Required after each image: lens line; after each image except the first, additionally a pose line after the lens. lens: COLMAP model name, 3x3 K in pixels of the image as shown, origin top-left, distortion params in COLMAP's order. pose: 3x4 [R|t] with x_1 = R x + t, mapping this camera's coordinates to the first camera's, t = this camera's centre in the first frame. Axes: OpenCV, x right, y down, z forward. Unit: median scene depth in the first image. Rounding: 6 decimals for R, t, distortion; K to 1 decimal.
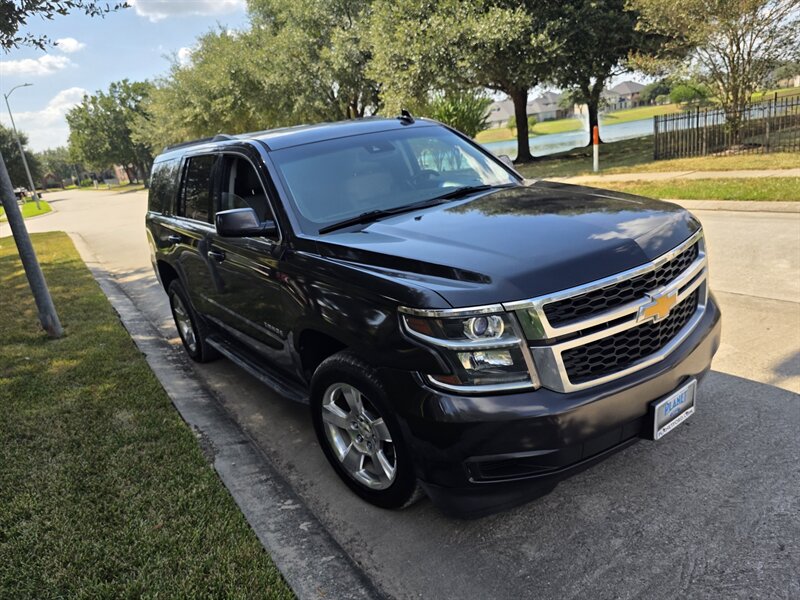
lens RADIAL K [[540.1, 0, 380.7], [0, 540.1, 332.3], [0, 0, 1]] dist [0.042391, -0.037117]
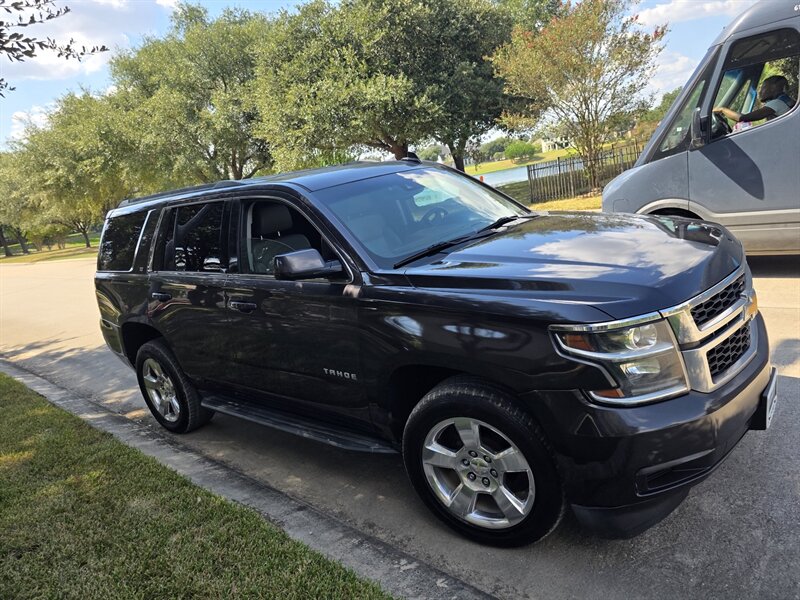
lens RADIAL K [[536.9, 0, 395.4], [0, 536.9, 316.7], [0, 0, 1]] dist [0.042862, -0.034327]
pose [[0.966172, -0.090948, 0.241332, -0.072977], [0.119100, 0.987343, -0.104729, 0.000825], [-0.228753, 0.129929, 0.964775, 0.017419]]
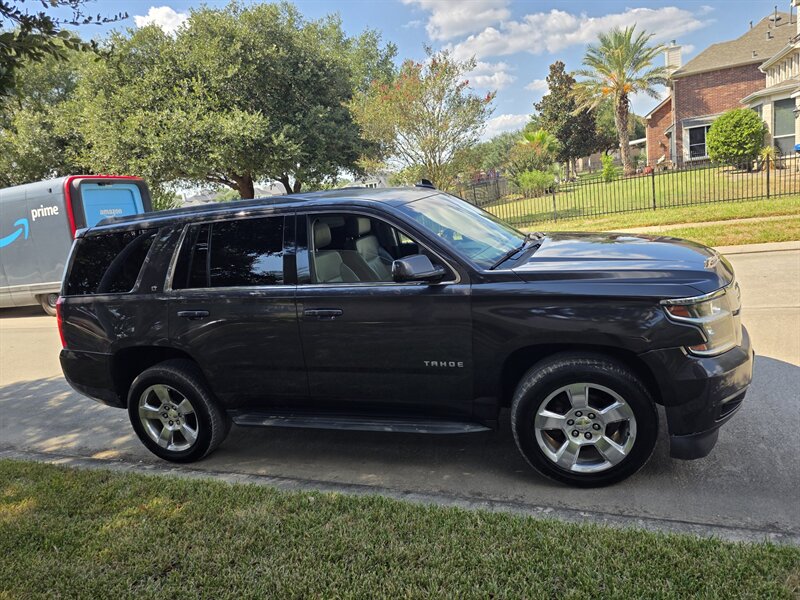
lens RADIAL K [[540.1, 0, 398.7], [0, 540.1, 329.2], [0, 0, 1]] dist [0.042391, -0.037117]
pose [[0.824320, -0.118705, 0.553539, -0.192614], [0.208280, 0.972783, -0.101556, 0.003425], [-0.526418, 0.199005, 0.826608, 0.037129]]
